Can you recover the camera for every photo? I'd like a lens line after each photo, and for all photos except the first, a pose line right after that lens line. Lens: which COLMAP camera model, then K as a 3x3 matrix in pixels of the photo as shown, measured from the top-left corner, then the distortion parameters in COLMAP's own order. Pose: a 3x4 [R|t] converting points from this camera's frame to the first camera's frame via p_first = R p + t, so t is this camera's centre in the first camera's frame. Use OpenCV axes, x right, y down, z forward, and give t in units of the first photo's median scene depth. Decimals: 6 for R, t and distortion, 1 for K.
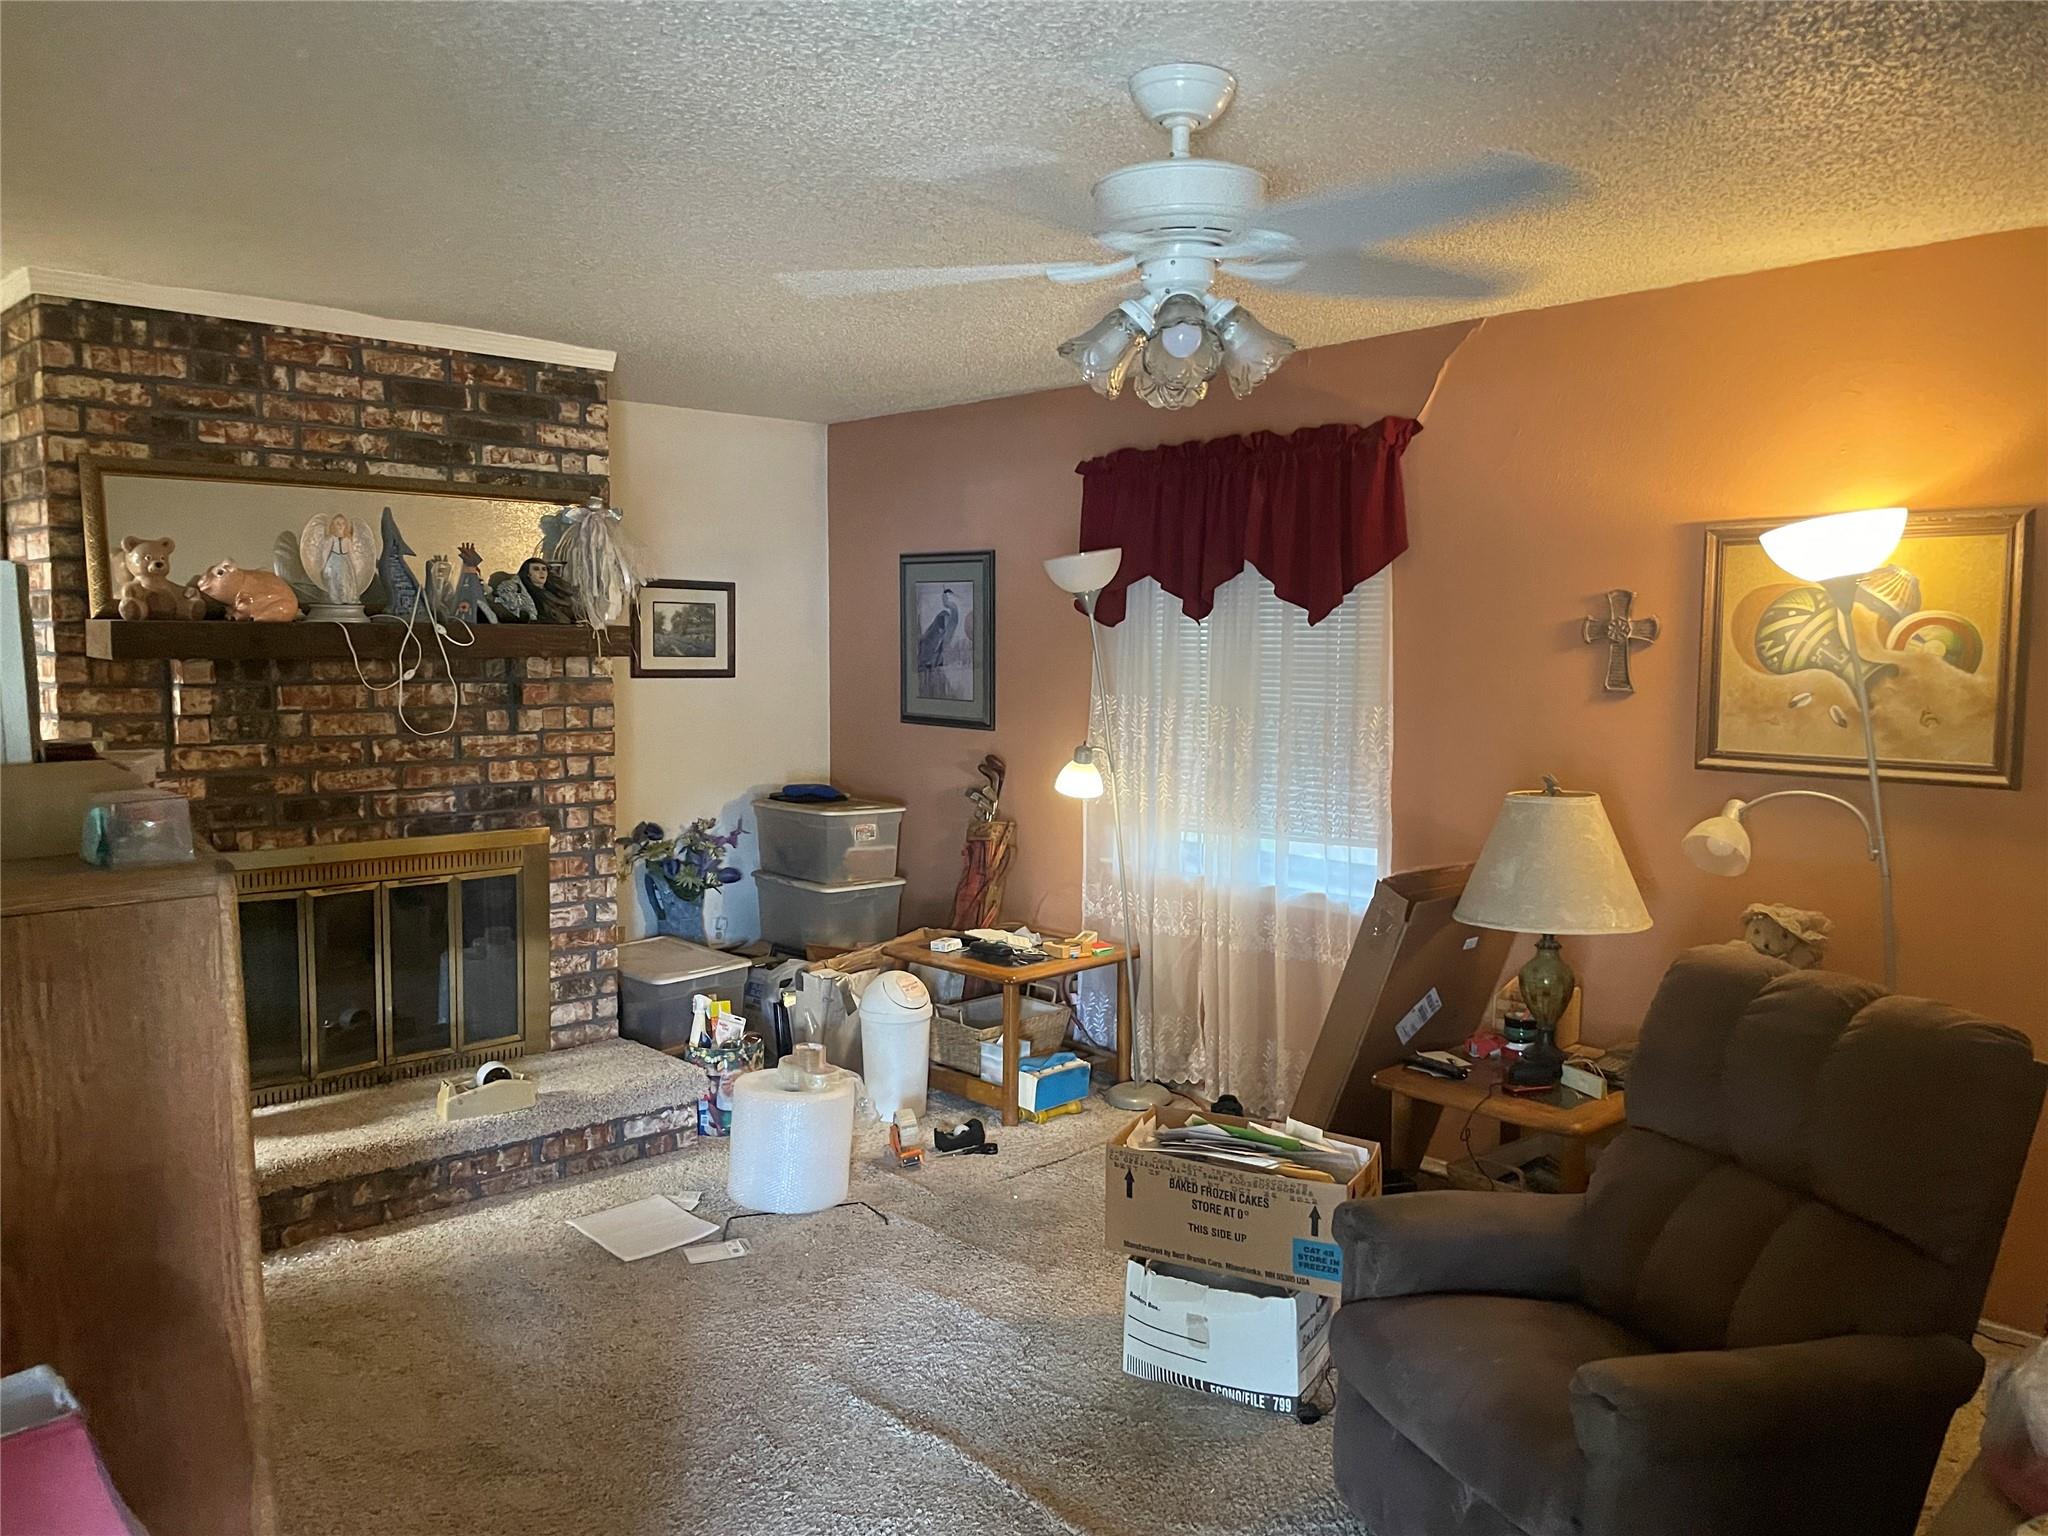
lens RADIAL K [[1531.1, 0, 1024.0], [0, 1531.1, 768.0], [0, 0, 1]] dist [-0.000075, 0.000148]
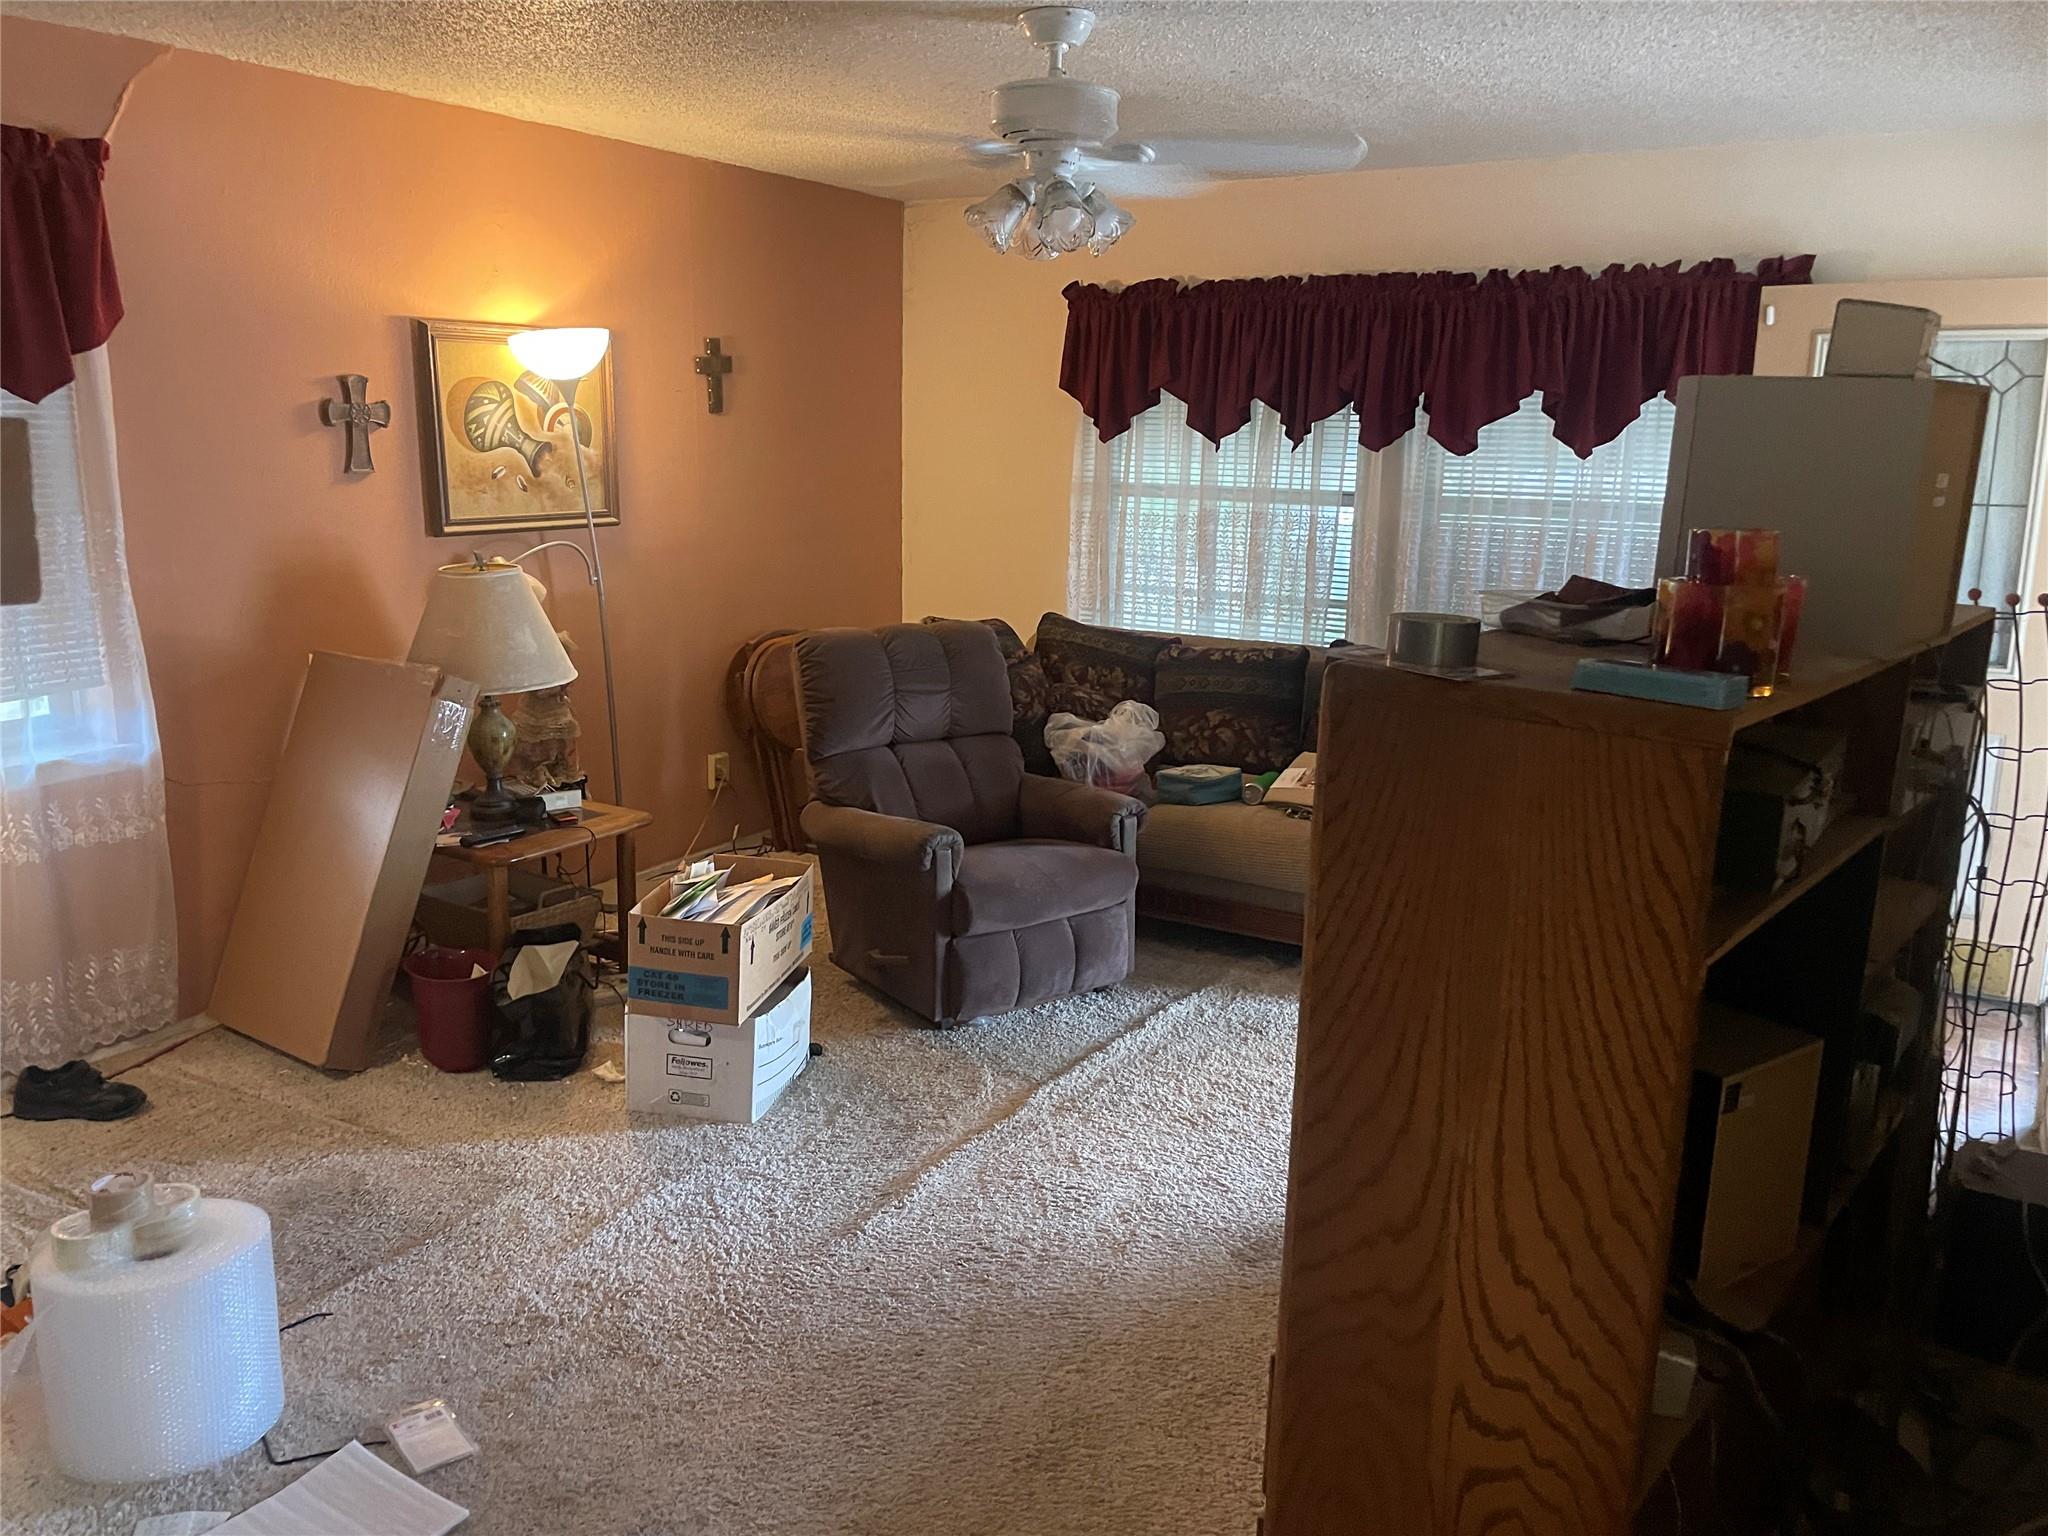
lens RADIAL K [[1531.1, 0, 1024.0], [0, 1531.1, 768.0], [0, 0, 1]] dist [-0.000075, 0.000148]
pose [[-0.247103, -0.227878, 0.941813, -0.845242], [0.059580, 0.966542, 0.249493, -0.098095], [-0.967156, 0.117764, -0.225259, 0.896483]]
